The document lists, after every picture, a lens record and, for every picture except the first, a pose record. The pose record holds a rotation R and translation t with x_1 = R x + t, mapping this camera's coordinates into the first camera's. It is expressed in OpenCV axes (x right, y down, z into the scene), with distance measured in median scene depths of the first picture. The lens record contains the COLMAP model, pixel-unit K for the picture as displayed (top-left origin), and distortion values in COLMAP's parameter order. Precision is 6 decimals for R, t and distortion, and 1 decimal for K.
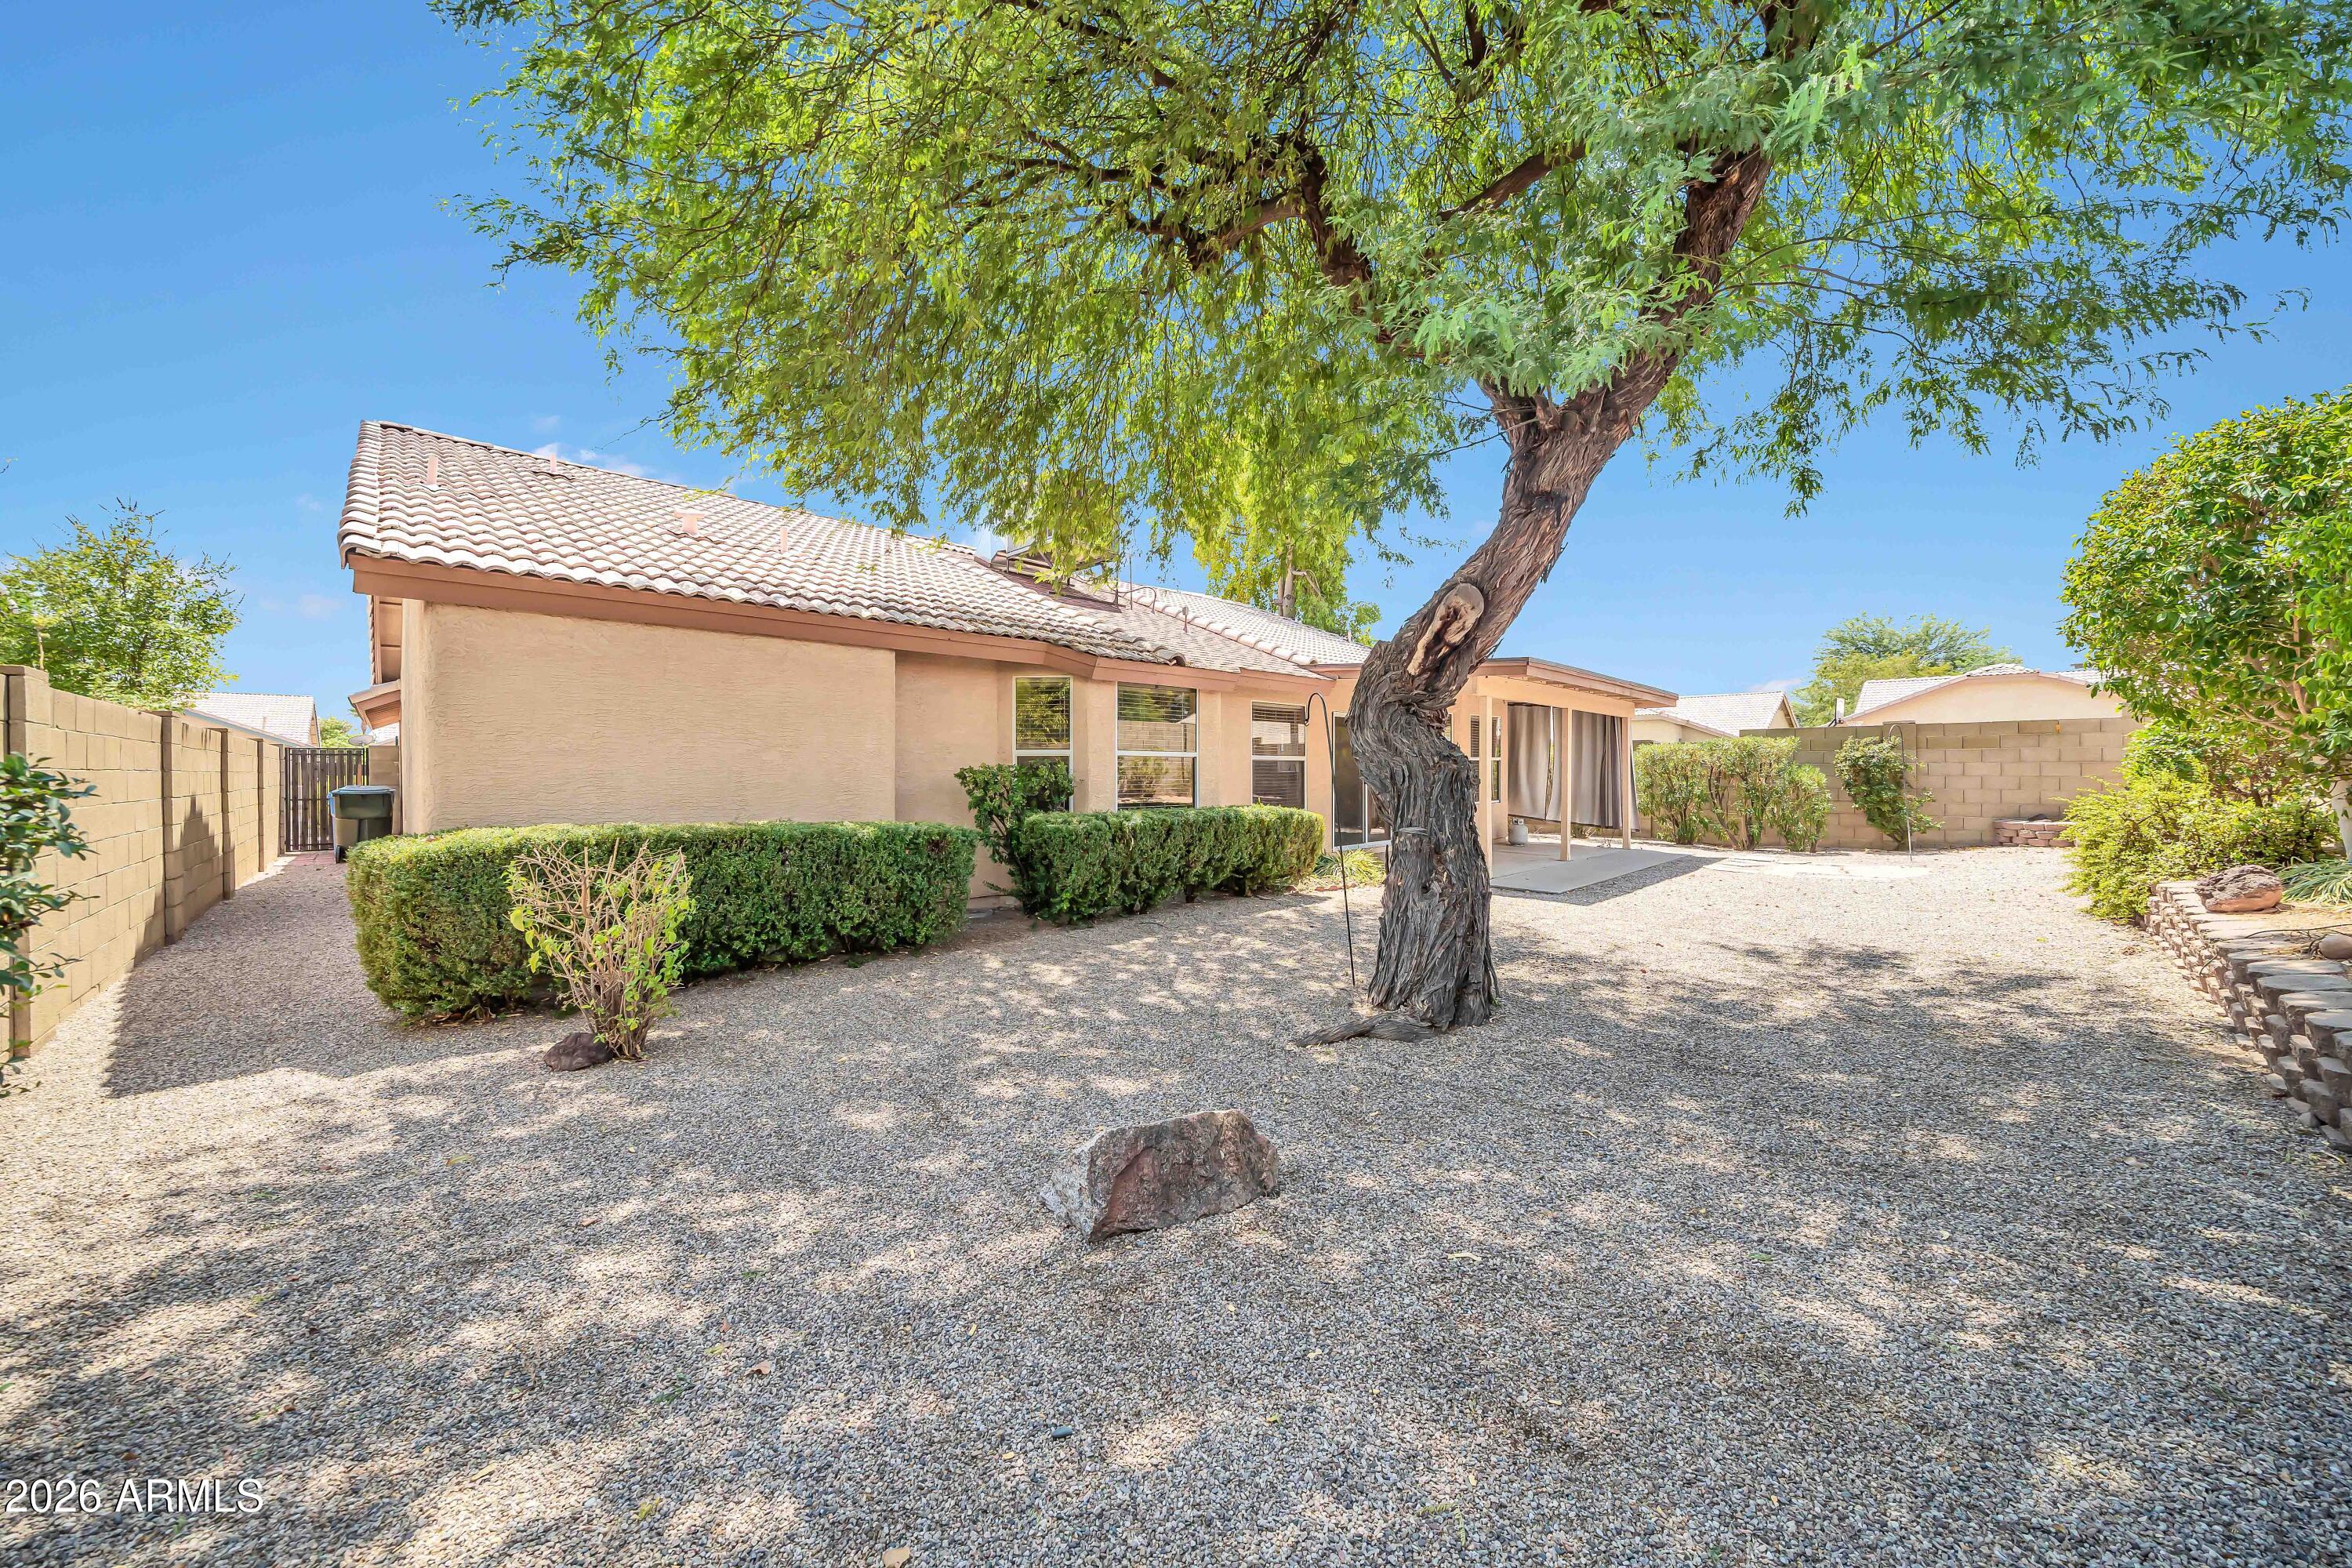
lens RADIAL K [[809.2, 0, 1167.6], [0, 809.2, 774.3], [0, 0, 1]] dist [-0.001327, -0.000332]
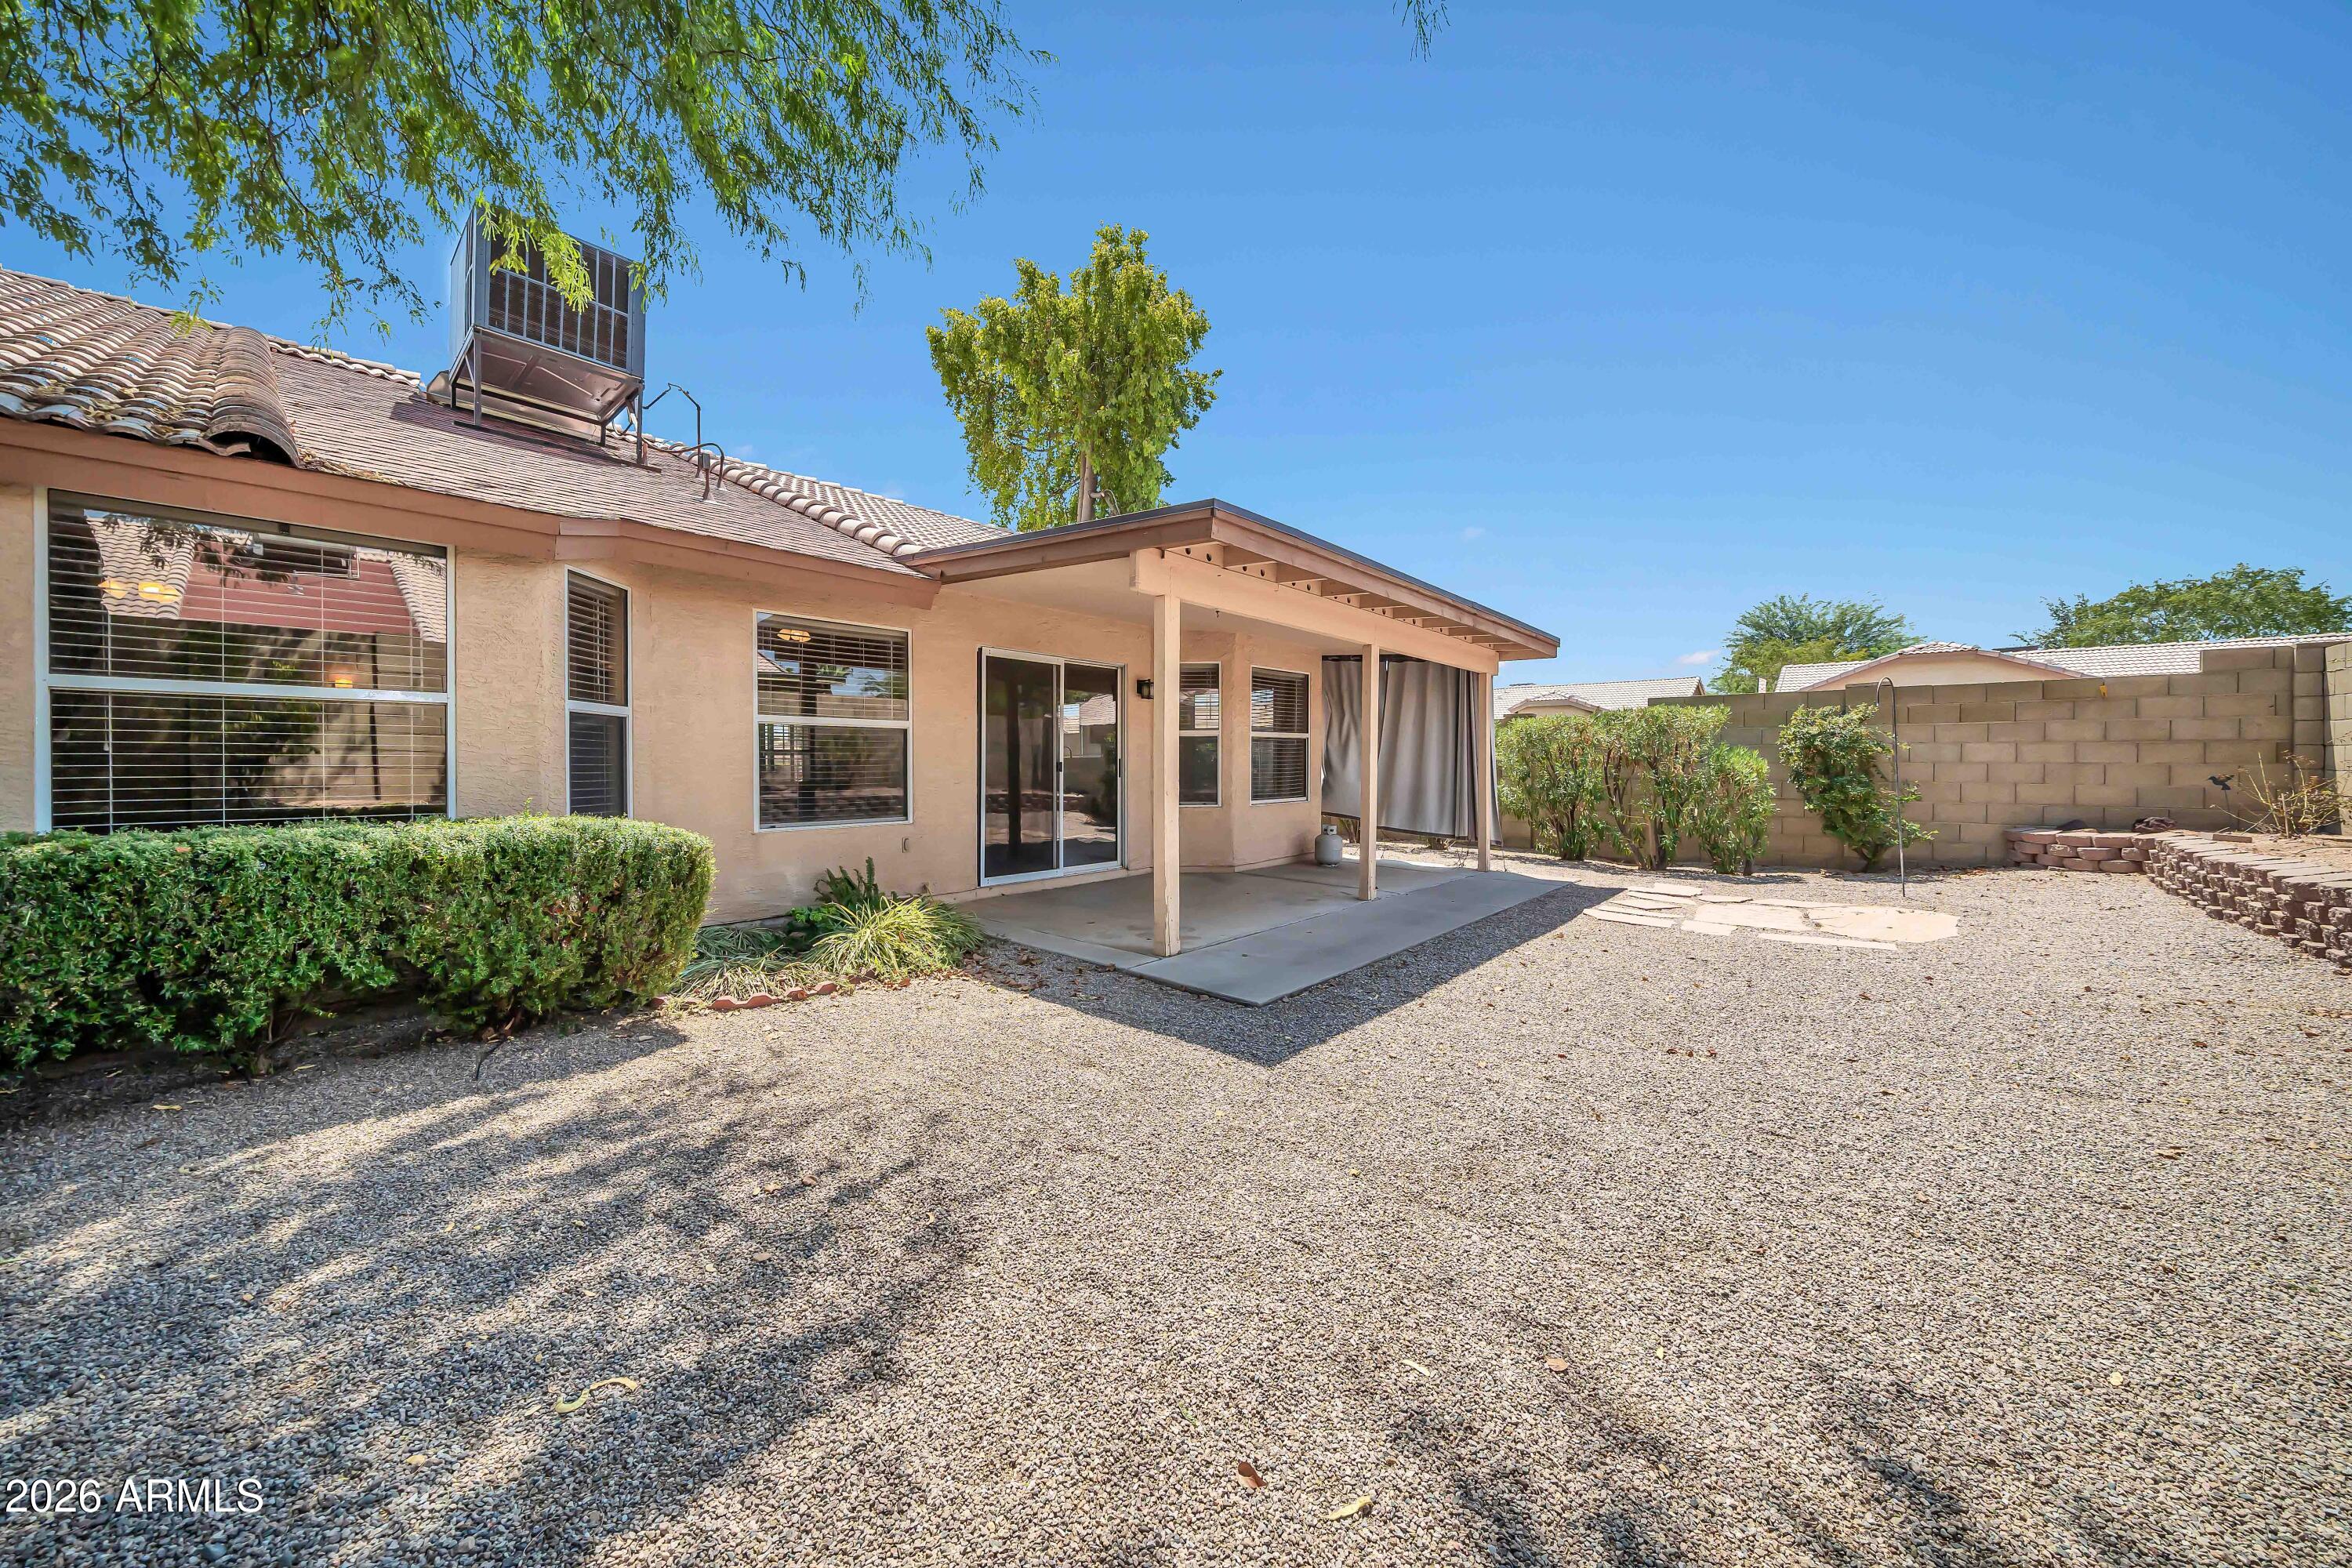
lens RADIAL K [[809.2, 0, 1165.9], [0, 809.2, 767.5], [0, 0, 1]] dist [-0.001327, -0.000332]
pose [[0.997422, 0.004629, 0.071605, 0.460760], [-0.004797, 0.999986, 0.002169, 0.012717], [-0.071594, -0.002507, 0.997431, 0.632079]]
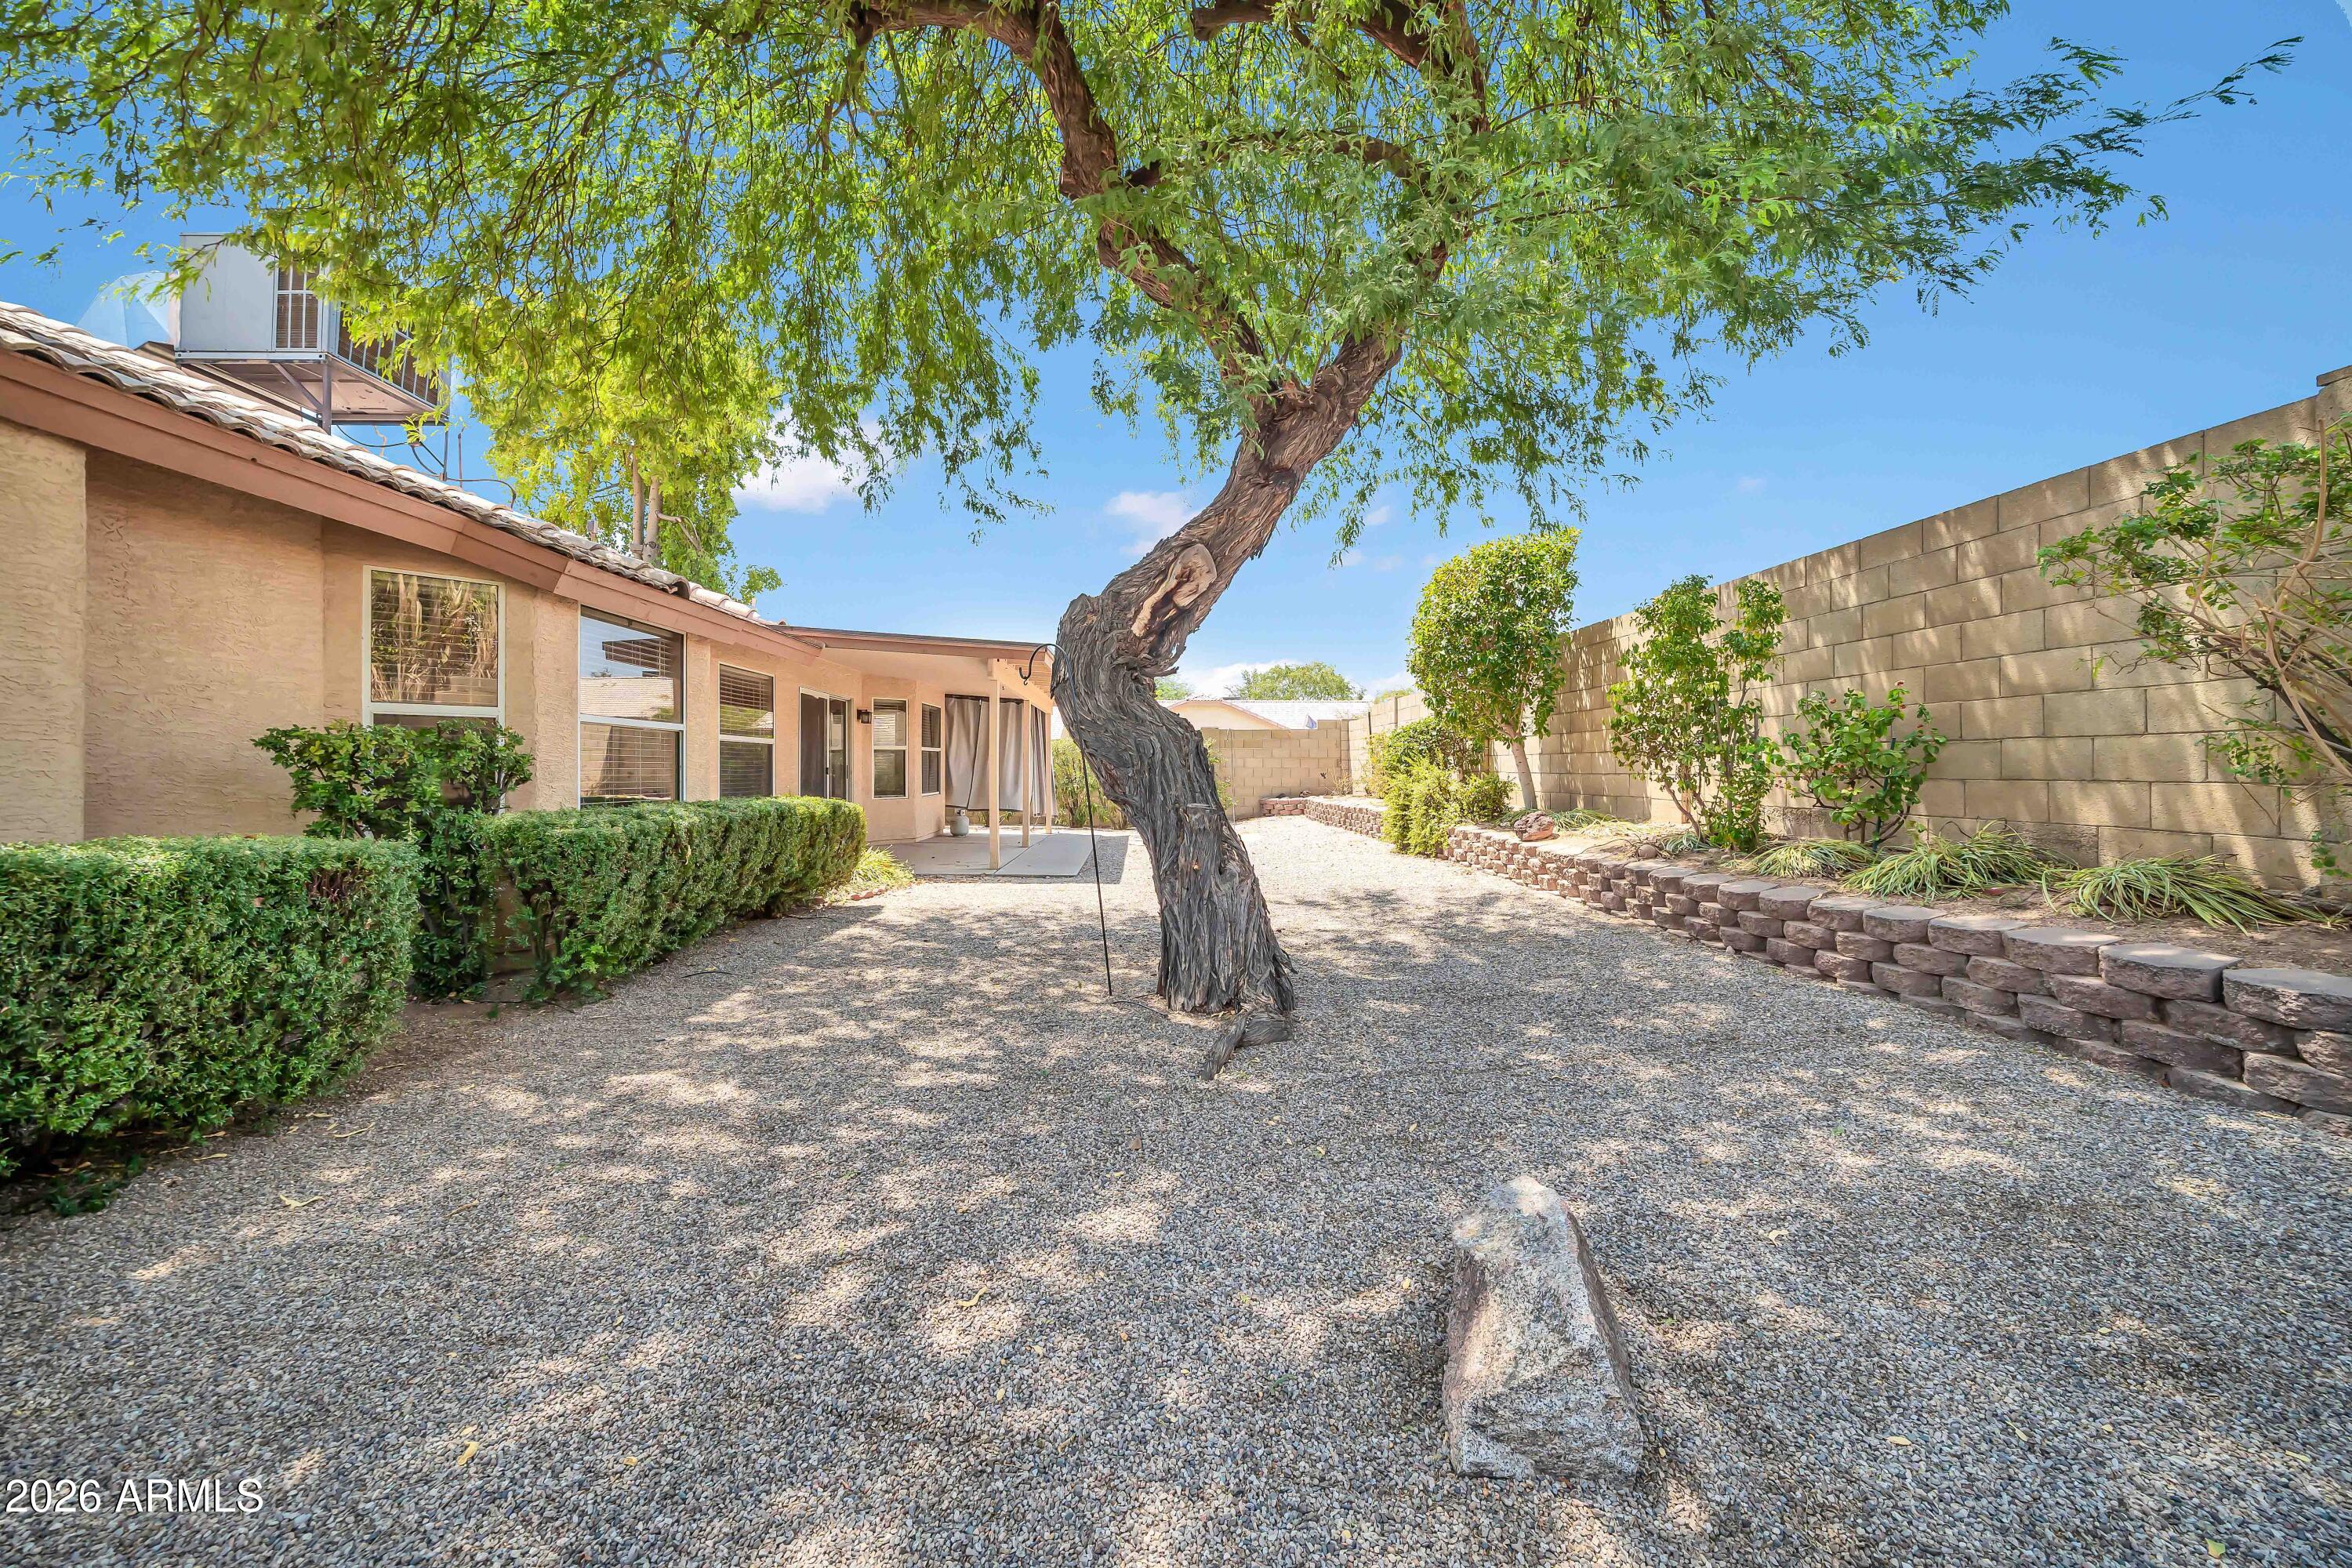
lens RADIAL K [[809.2, 0, 1165.3], [0, 809.2, 764.2], [0, 0, 1]] dist [-0.001327, -0.000332]
pose [[0.681689, 0.007512, 0.731604, -0.222898], [0.001445, 0.999932, -0.011613, 0.019994], [-0.731641, 0.008973, 0.681631, 0.251450]]
